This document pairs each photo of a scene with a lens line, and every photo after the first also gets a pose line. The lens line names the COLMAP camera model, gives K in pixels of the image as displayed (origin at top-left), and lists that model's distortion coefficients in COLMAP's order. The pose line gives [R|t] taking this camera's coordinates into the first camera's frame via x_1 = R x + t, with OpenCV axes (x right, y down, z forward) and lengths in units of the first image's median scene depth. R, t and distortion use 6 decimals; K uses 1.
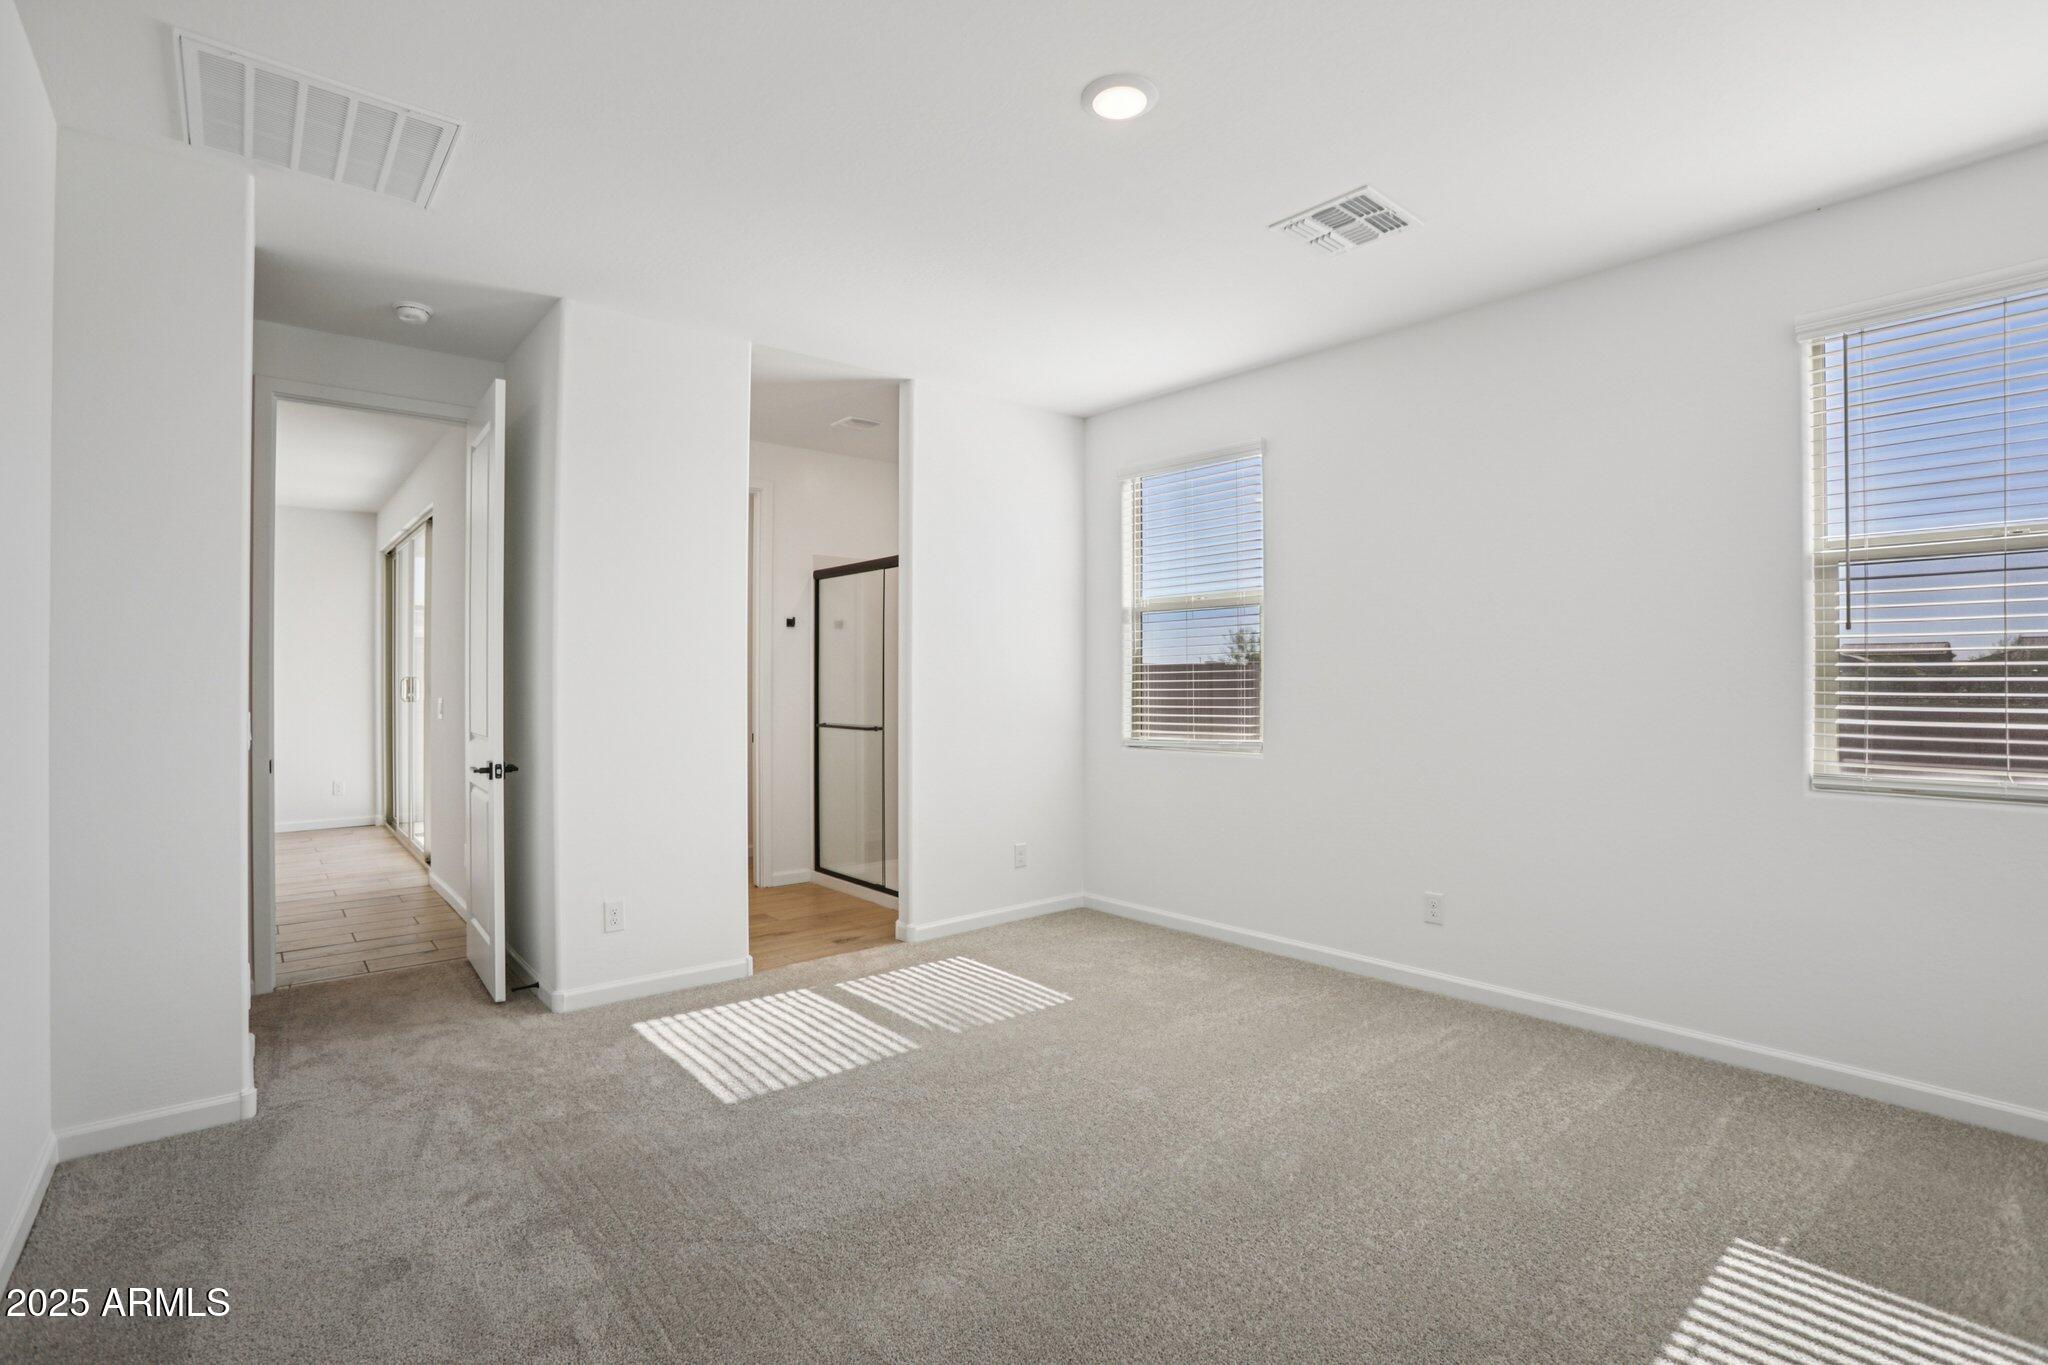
lens RADIAL K [[955.0, 0, 1018.8], [0, 955.0, 687.8], [0, 0, 1]] dist [-0.080449, 0.036358]
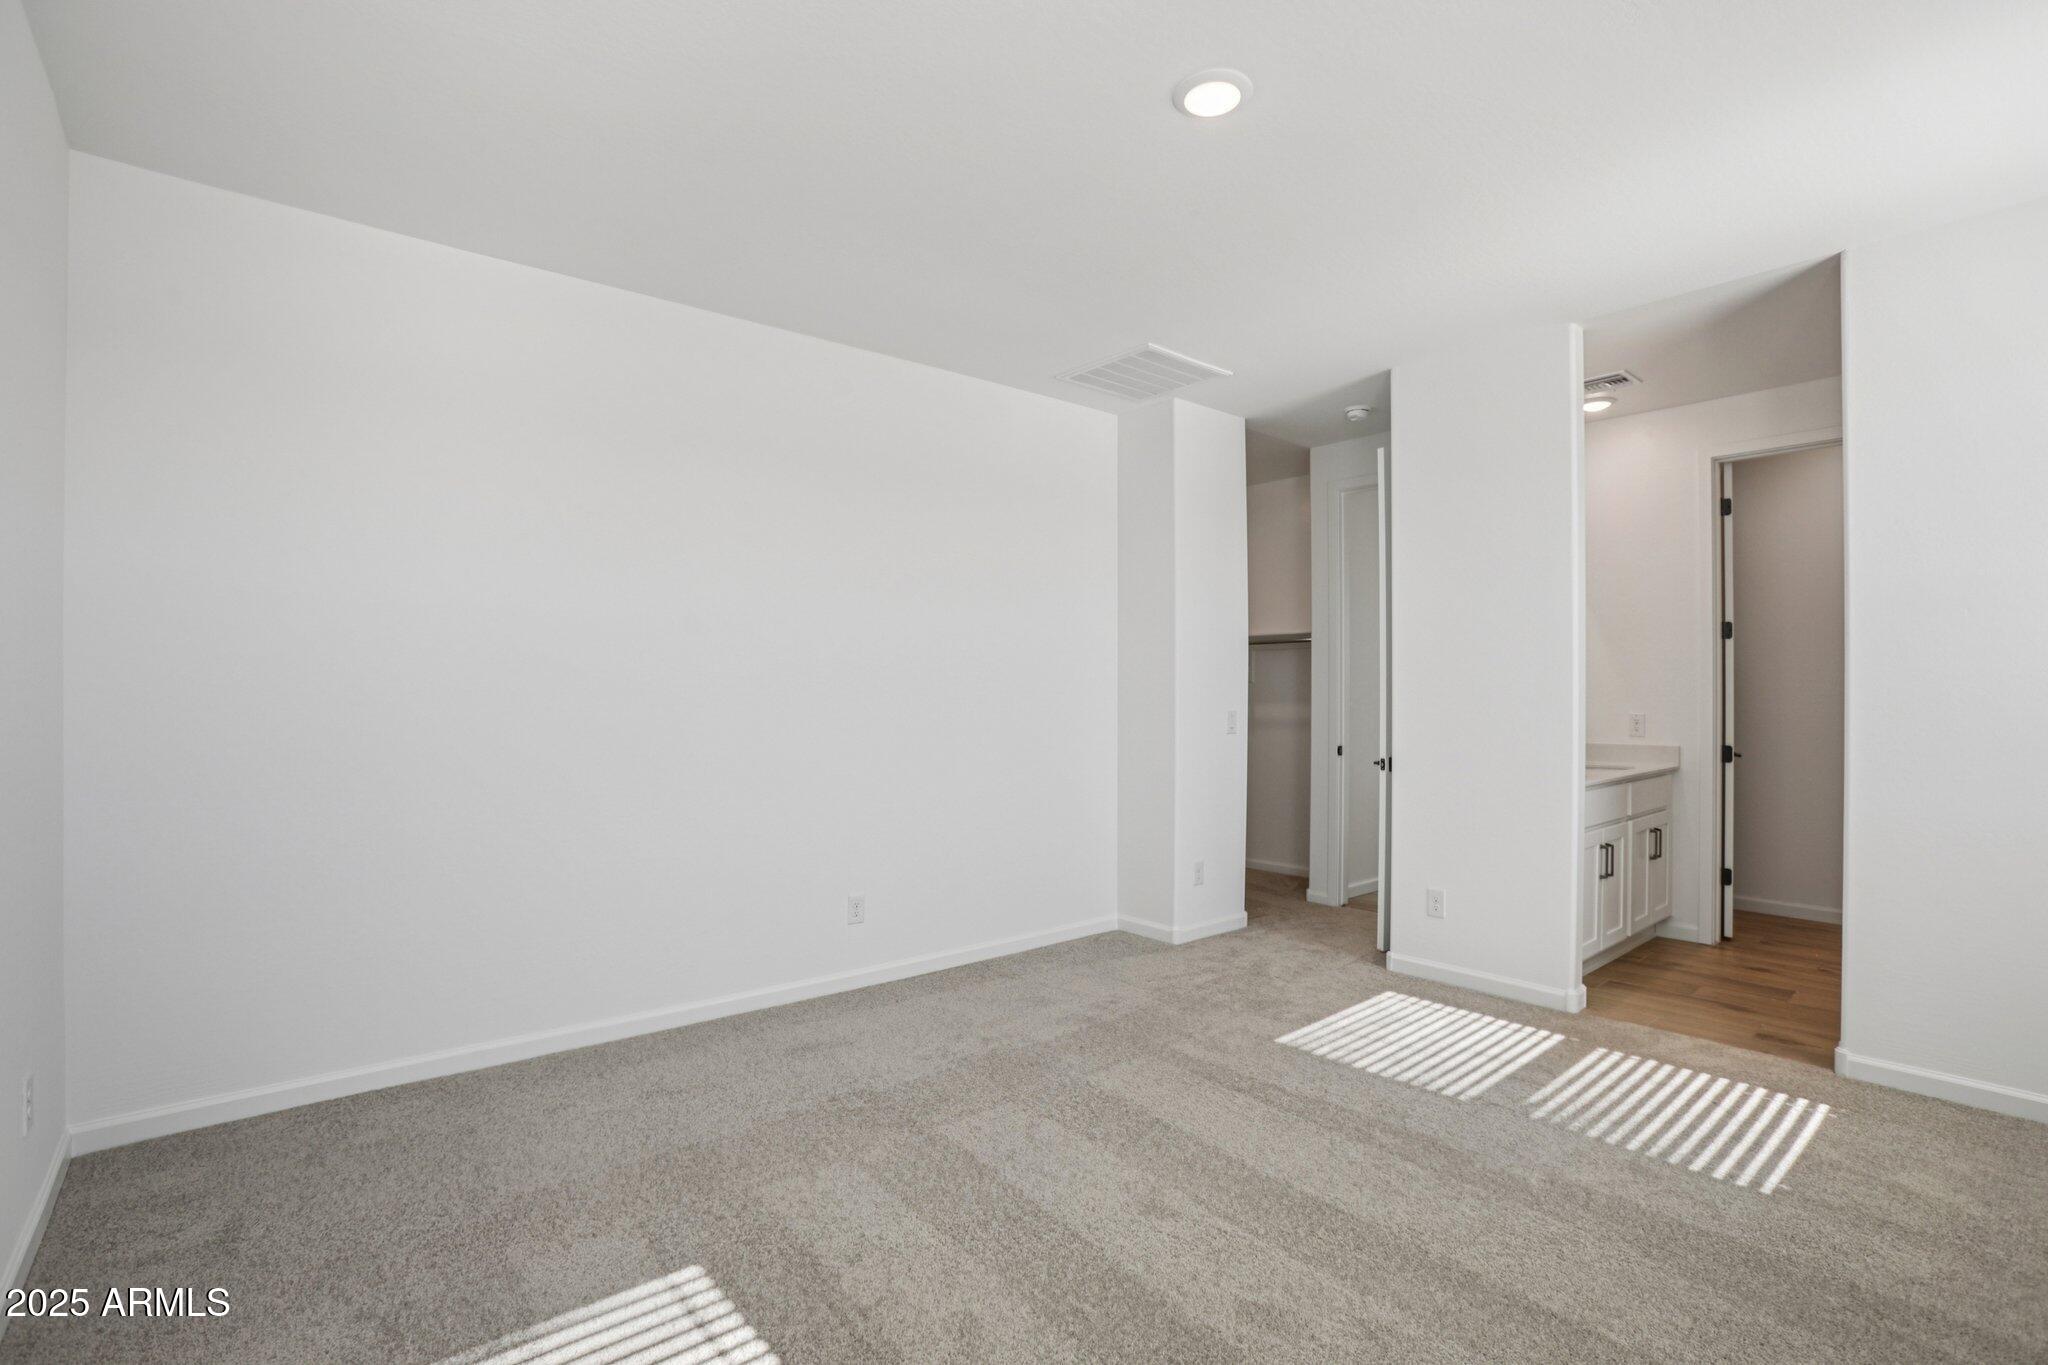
lens RADIAL K [[955.0, 0, 1018.8], [0, 955.0, 687.8], [0, 0, 1]] dist [-0.080449, 0.036358]
pose [[0.006050, -0.002884, -0.999978, 0.716534], [-0.012785, 0.999914, -0.002962, -0.001793], [0.999900, 0.012803, 0.006013, 0.525764]]
